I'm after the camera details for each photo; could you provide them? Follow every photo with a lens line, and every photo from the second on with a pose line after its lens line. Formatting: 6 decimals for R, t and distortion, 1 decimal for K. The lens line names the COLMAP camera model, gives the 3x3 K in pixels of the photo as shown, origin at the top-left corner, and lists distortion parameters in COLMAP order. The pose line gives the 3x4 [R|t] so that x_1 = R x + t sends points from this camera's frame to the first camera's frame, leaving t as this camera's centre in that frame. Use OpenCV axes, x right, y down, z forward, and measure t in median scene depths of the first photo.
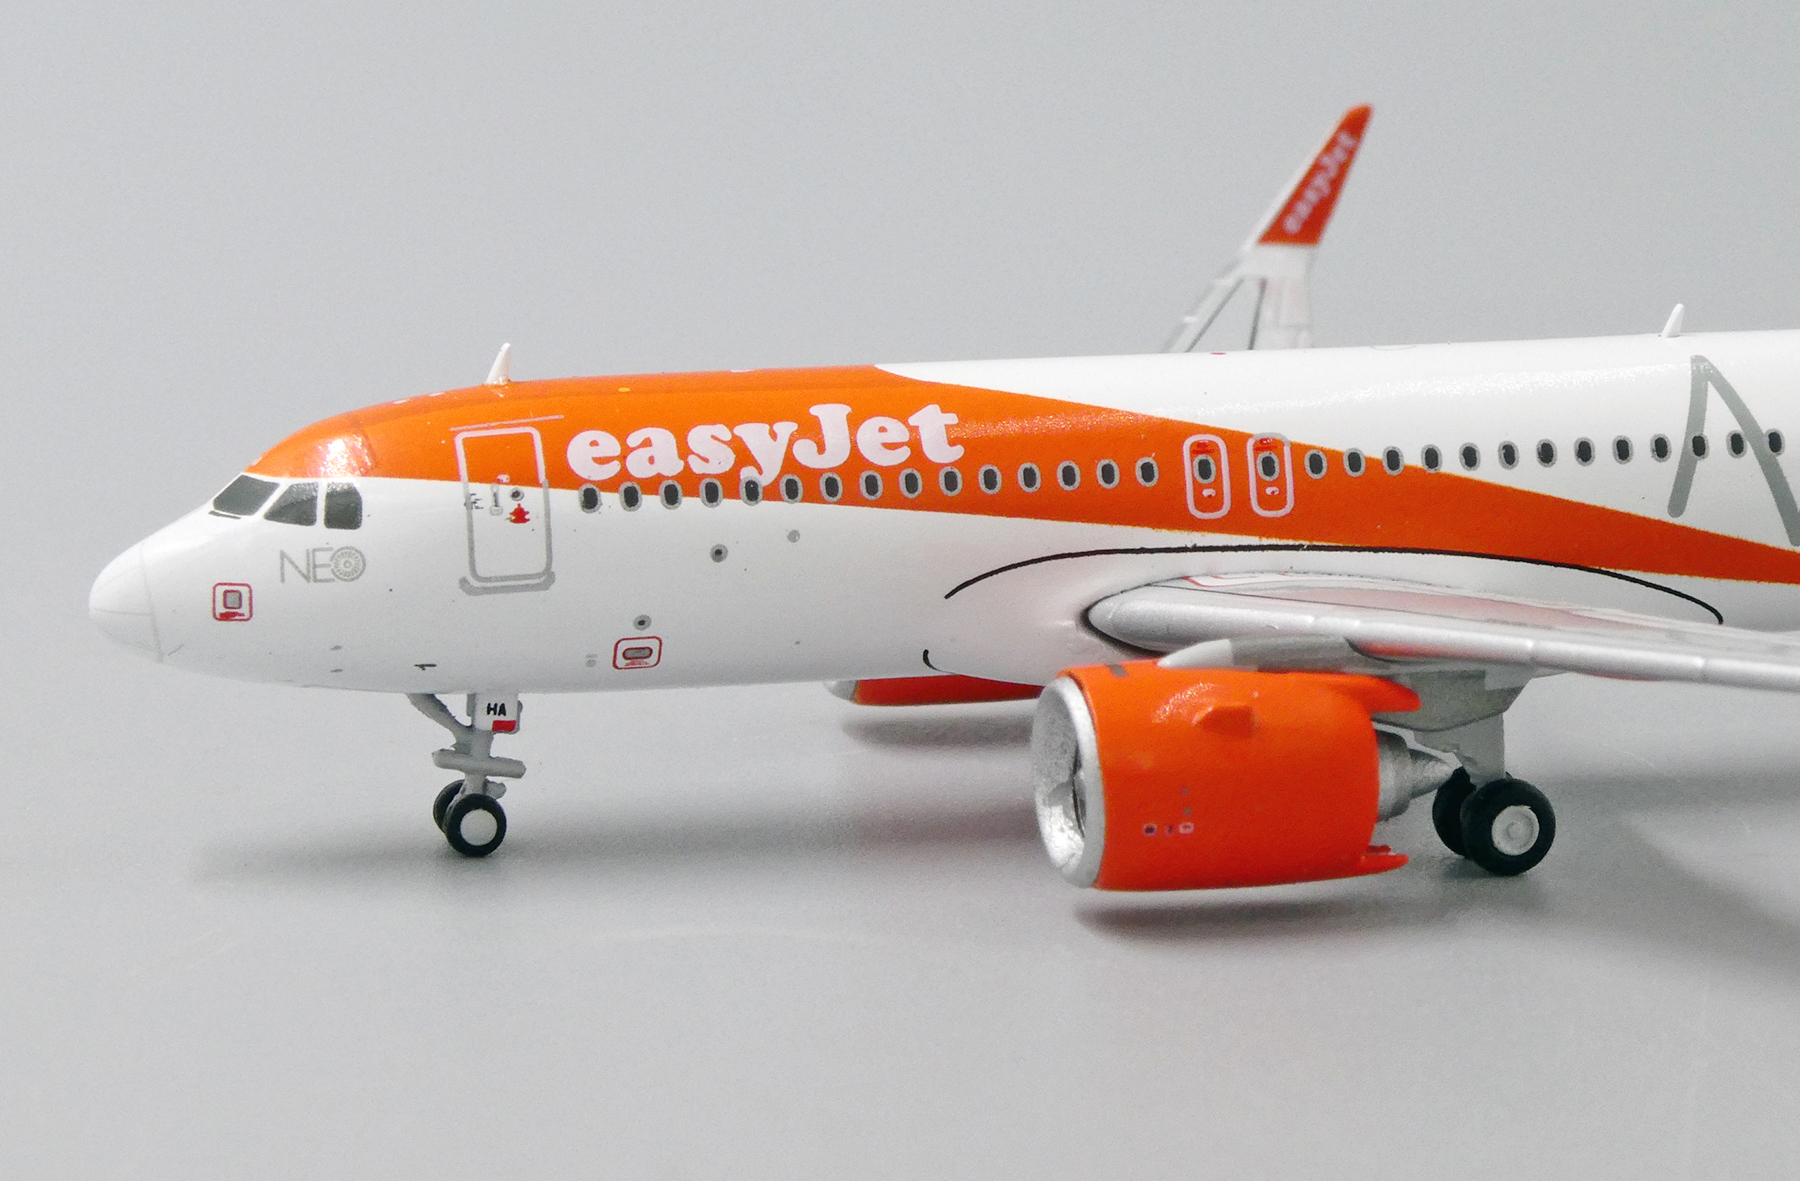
lens RADIAL K [[6895.3, 0, 850.4], [0, 6895.3, 589.6], [0, 0, 1]] dist [0.929703, -26.129863]
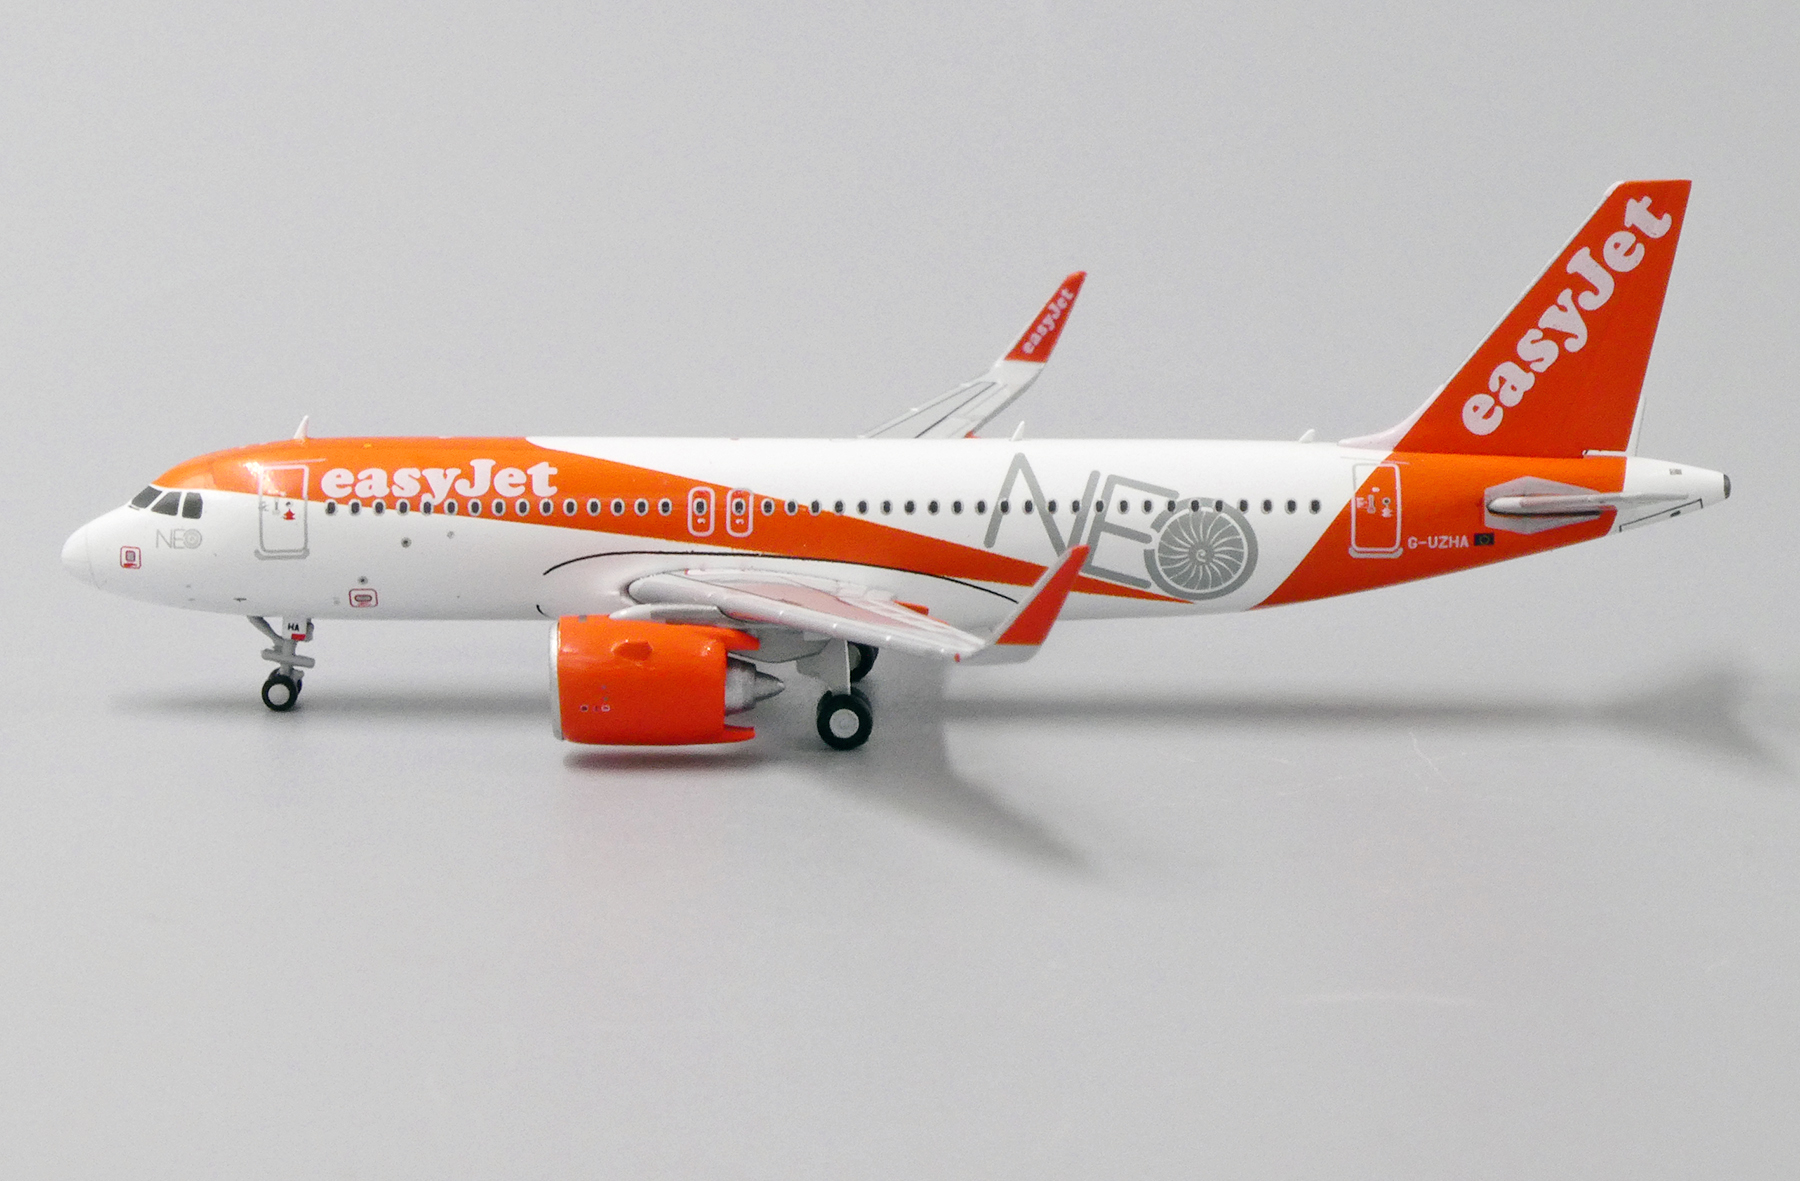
lens RADIAL K [[10346.4, 0, 938.1], [0, 10346.4, 591.7], [0, 0, 1]] dist [1.606115, -33.280762]
pose [[0.966830, 0.046758, -0.251106, 0.760178], [-0.046760, 0.998888, 0.005964, -0.014635], [0.251106, 0.005976, 0.967941, -1.482931]]
